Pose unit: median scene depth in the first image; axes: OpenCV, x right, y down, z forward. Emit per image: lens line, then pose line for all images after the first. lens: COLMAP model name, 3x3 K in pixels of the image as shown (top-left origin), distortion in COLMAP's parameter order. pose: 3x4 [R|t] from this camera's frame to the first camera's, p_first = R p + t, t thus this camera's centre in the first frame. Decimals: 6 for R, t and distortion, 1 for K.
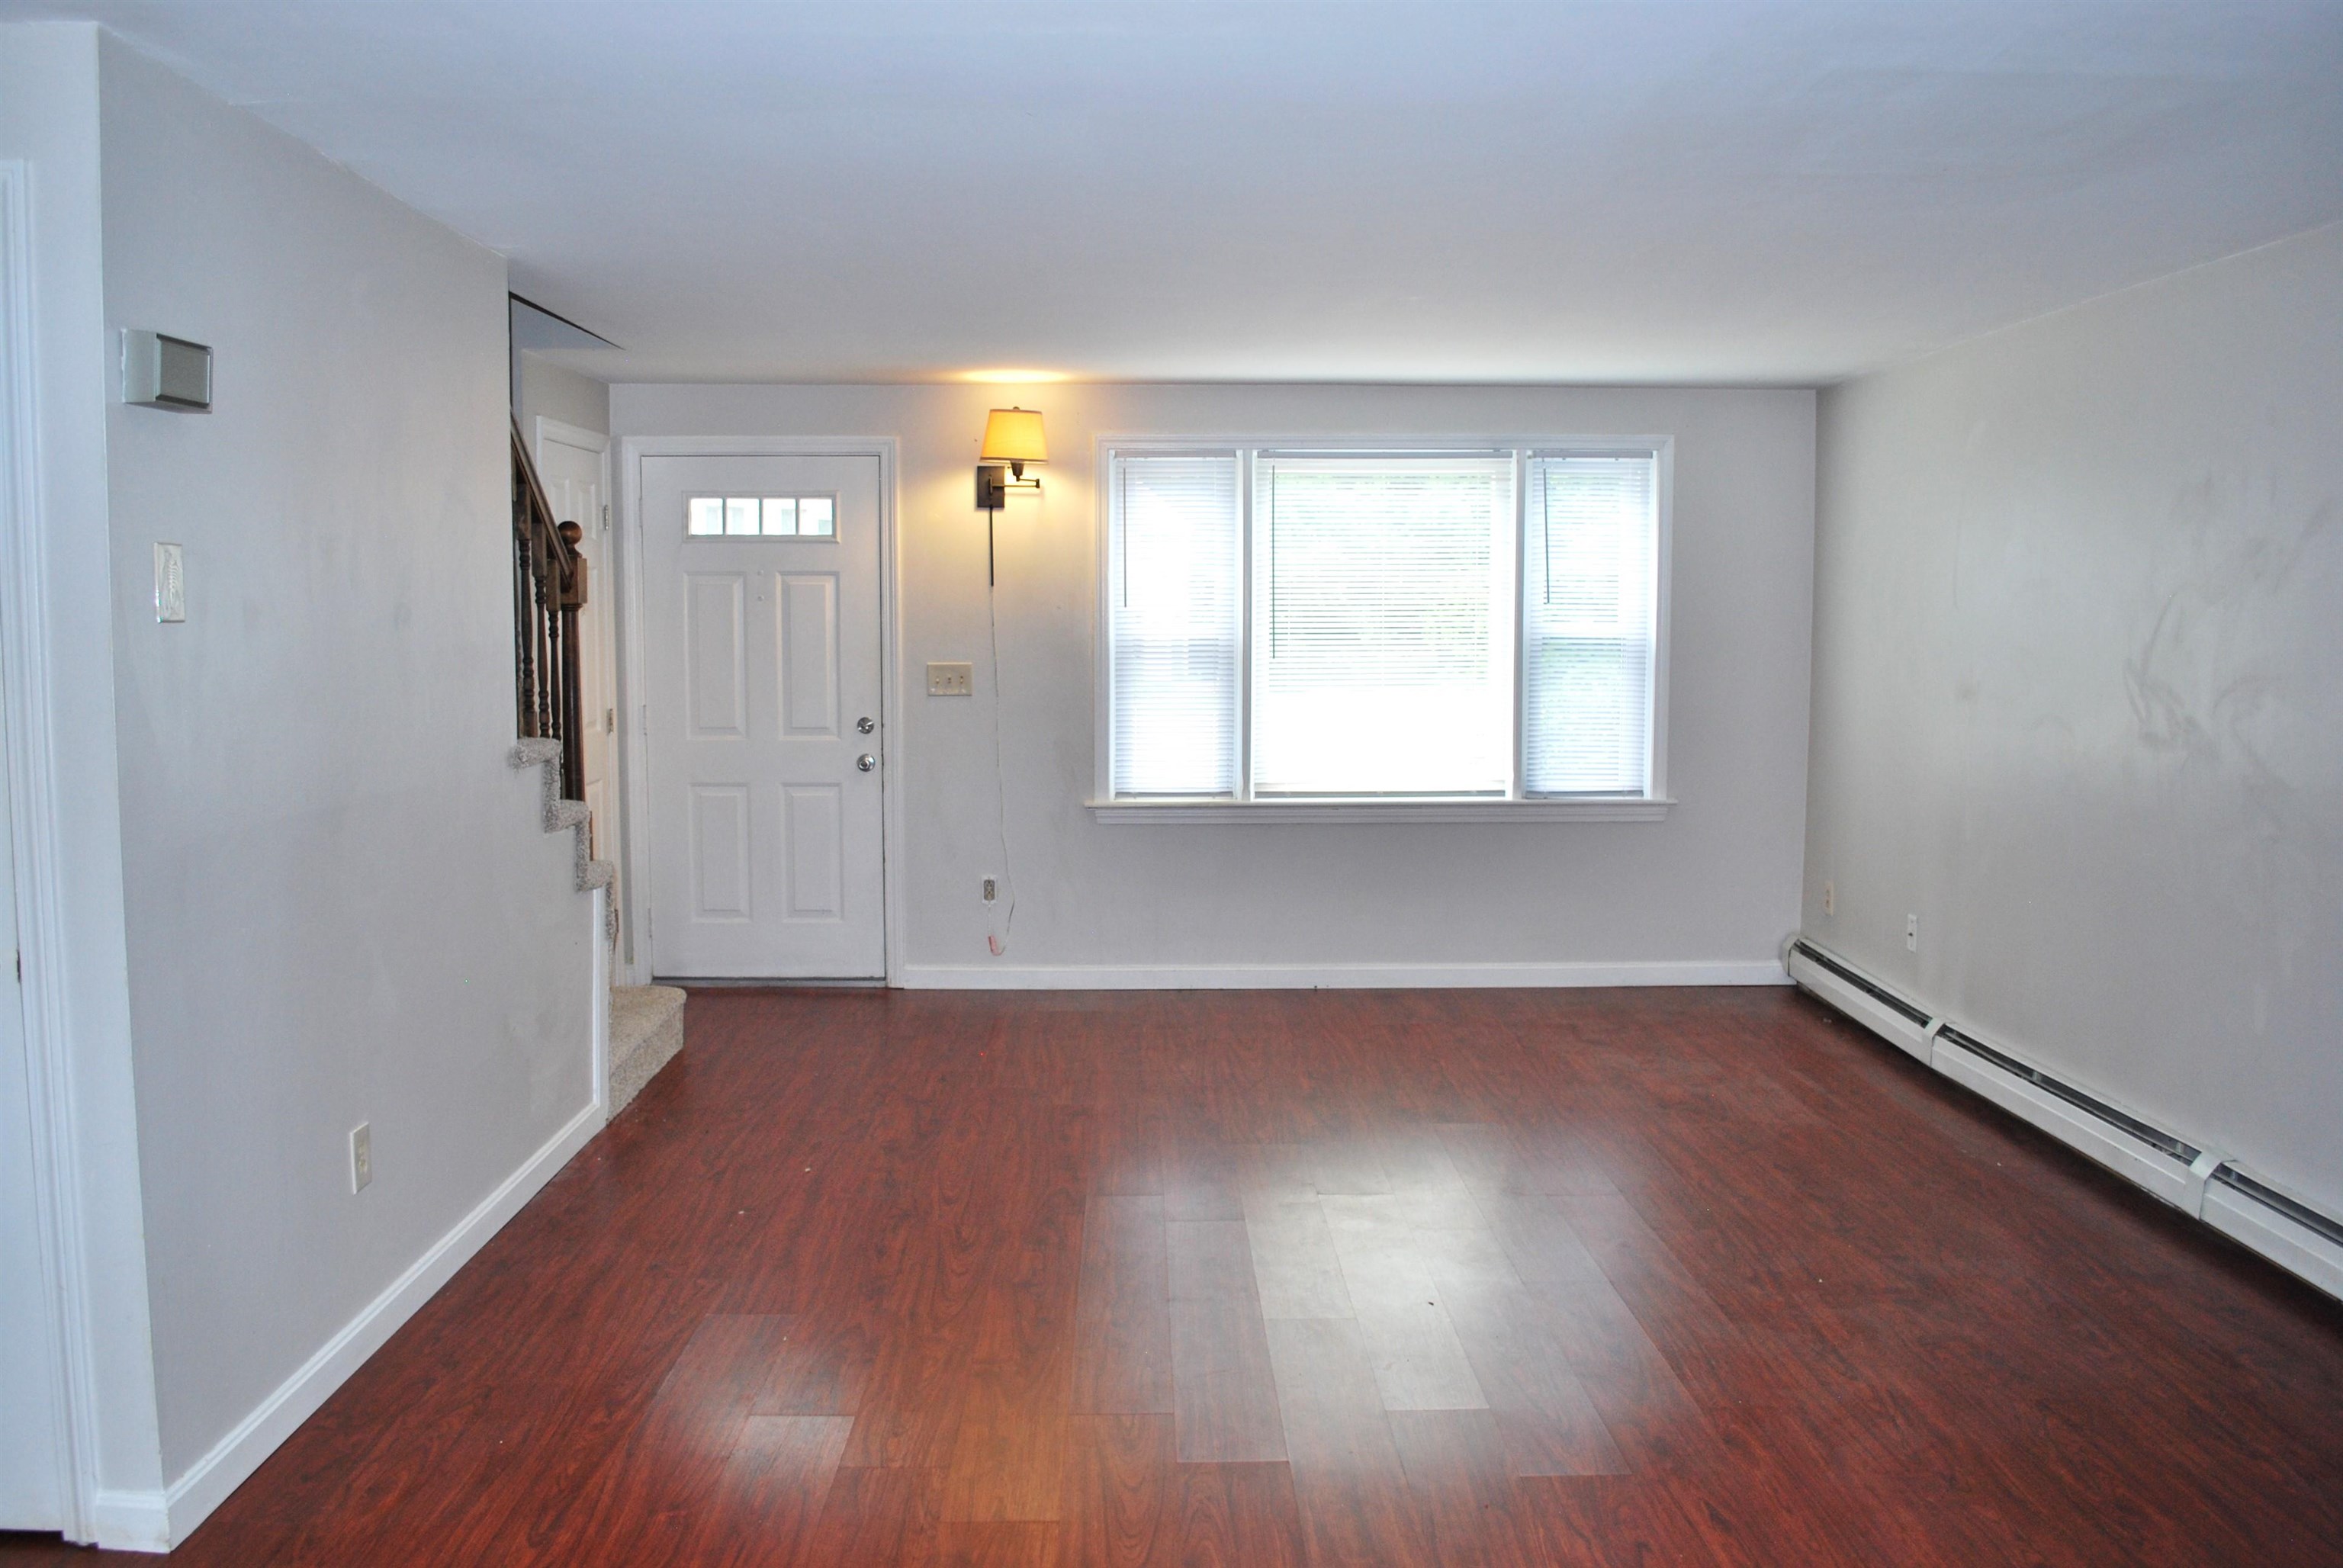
lens RADIAL K [[1875.3, 0, 1184.8], [0, 1875.3, 796.5], [0, 0, 1]] dist [-0.079608, 0.011497]
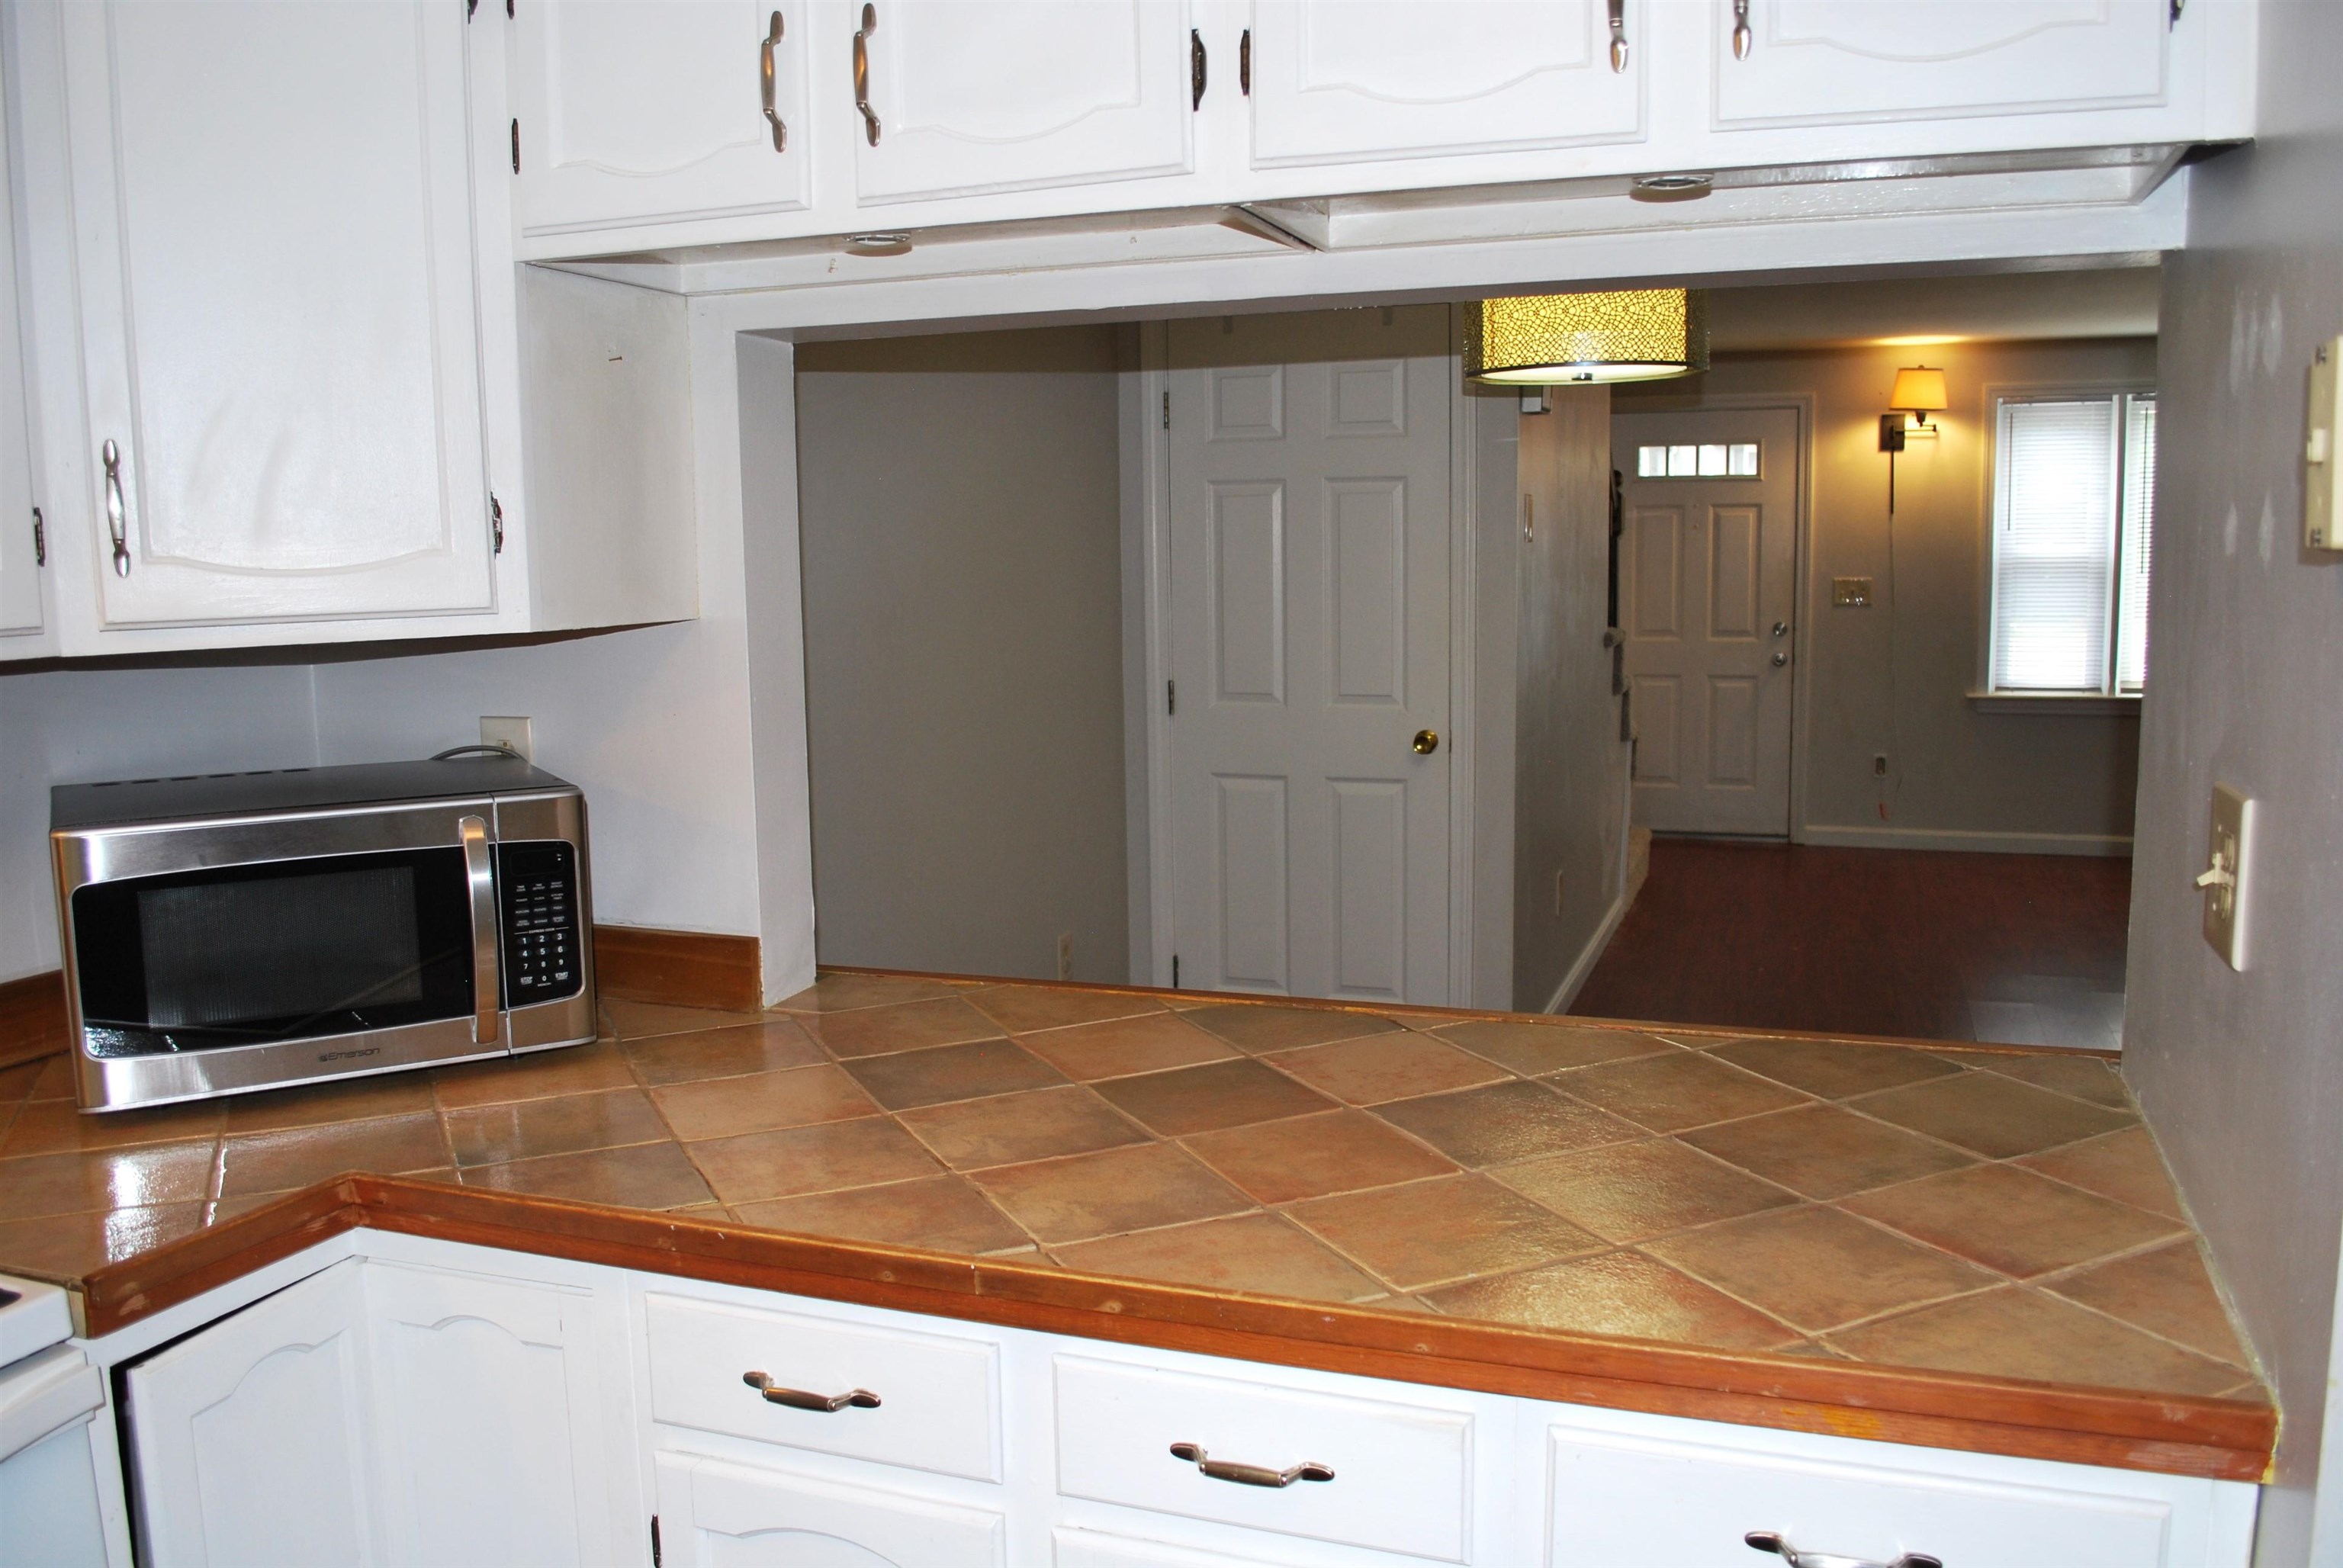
lens RADIAL K [[1875.3, 0, 1171.4], [0, 1875.3, 782.2], [0, 0, 1]] dist [-0.079608, 0.011497]
pose [[0.924471, 0.030972, -0.379992, -0.073852], [-0.018588, 0.999171, 0.036217, 0.026018], [0.380799, -0.026418, 0.924280, -0.286765]]
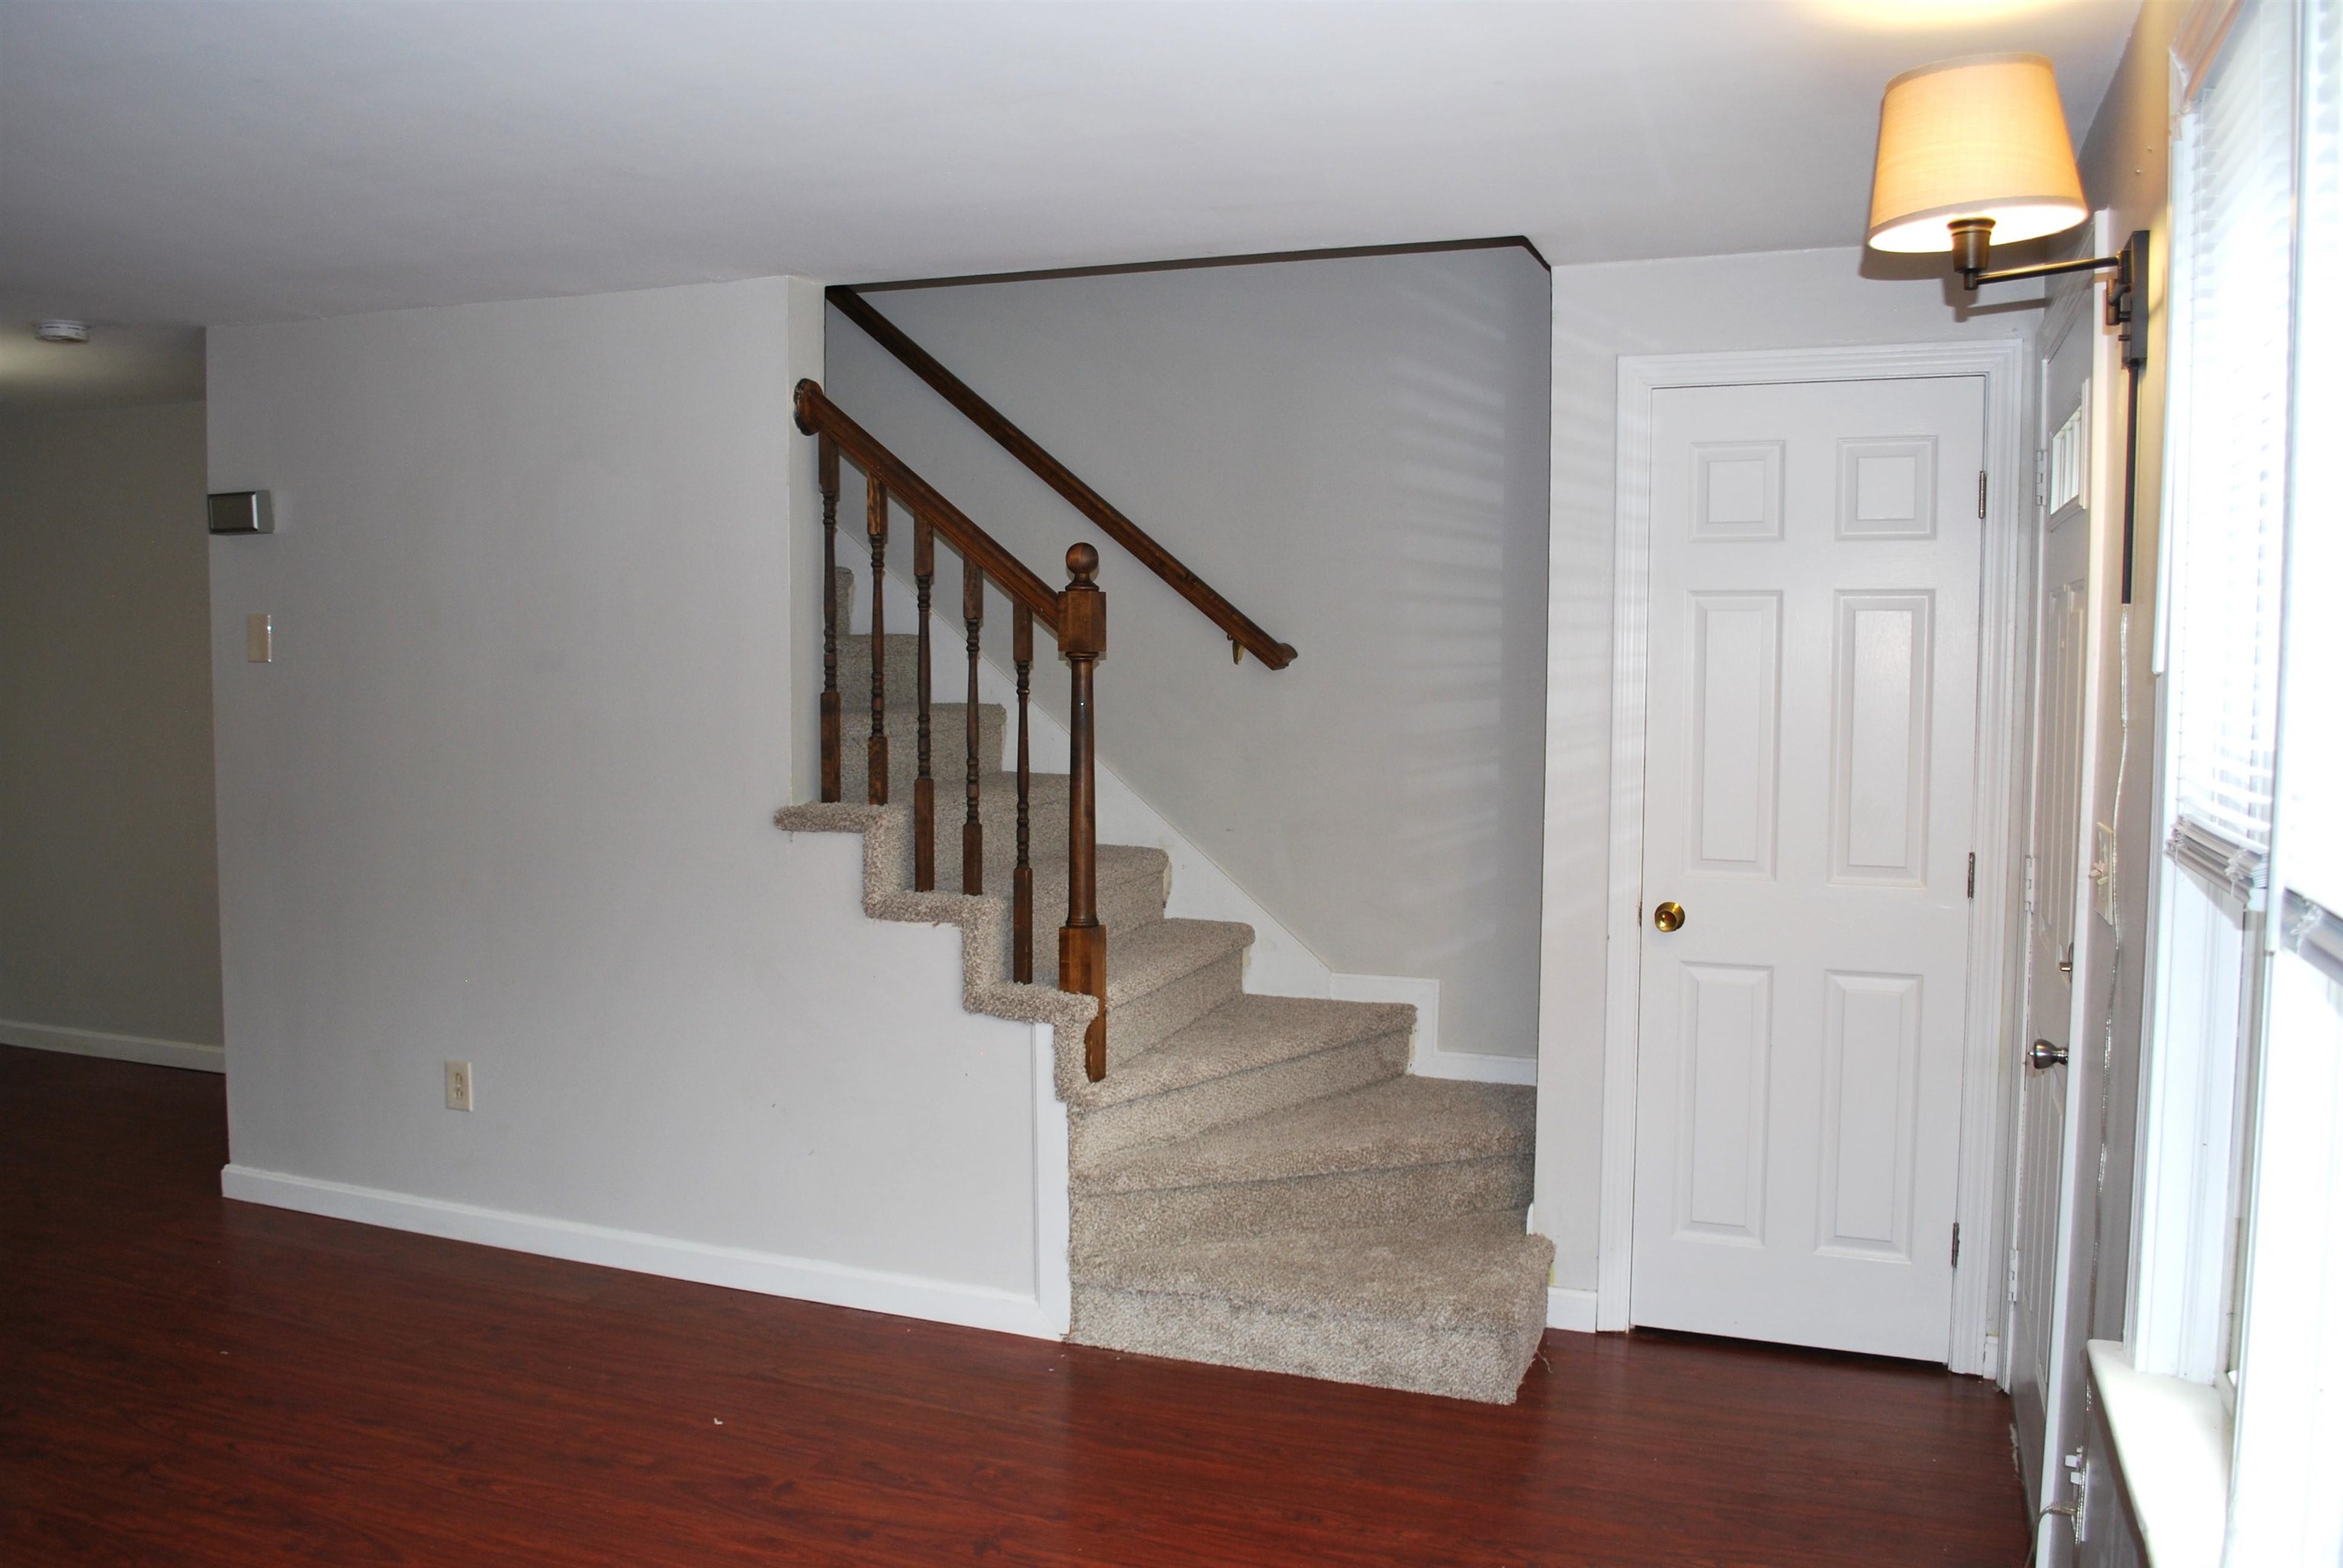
lens RADIAL K [[1875.3, 0, 1139.7], [0, 1875.3, 745.0], [0, 0, 1]] dist [-0.079608, 0.011497]
pose [[-0.402623, 0.040664, -0.914462, 0.265816], [-0.098577, 0.991277, 0.087482, -0.099042], [0.910042, 0.125367, -0.395103, 0.974596]]
